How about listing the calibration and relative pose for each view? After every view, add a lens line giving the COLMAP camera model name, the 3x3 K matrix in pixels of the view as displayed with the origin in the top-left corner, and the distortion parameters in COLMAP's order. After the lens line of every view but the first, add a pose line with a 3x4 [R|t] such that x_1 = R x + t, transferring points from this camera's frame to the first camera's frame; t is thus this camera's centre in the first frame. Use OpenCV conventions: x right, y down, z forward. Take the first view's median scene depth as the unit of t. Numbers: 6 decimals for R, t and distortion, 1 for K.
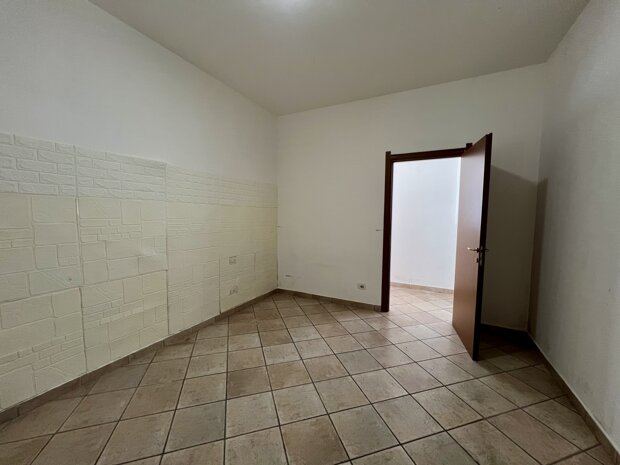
lens RADIAL K [[249.4, 0, 308.4], [0, 249.4, 232.0], [0, 0, 1]] dist [-0.002794, 0.000595]
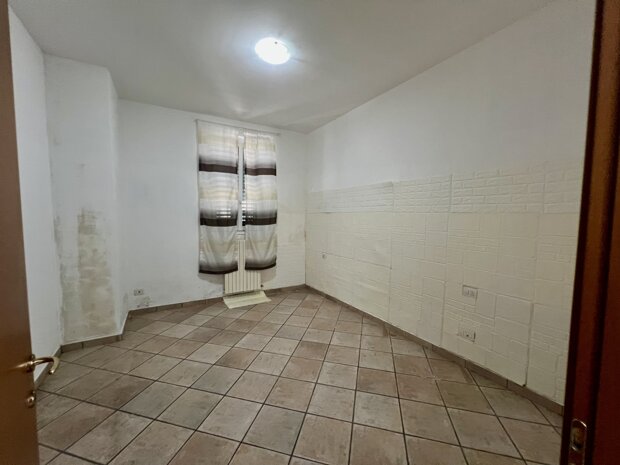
lens RADIAL K [[249.4, 0, 308.4], [0, 249.4, 232.0], [0, 0, 1]] dist [-0.002794, 0.000595]
pose [[-0.513516, 0.042576, -0.857023, 0.711677], [-0.078179, 0.992293, 0.096140, -0.113782], [0.854511, 0.116371, -0.506230, 1.310285]]
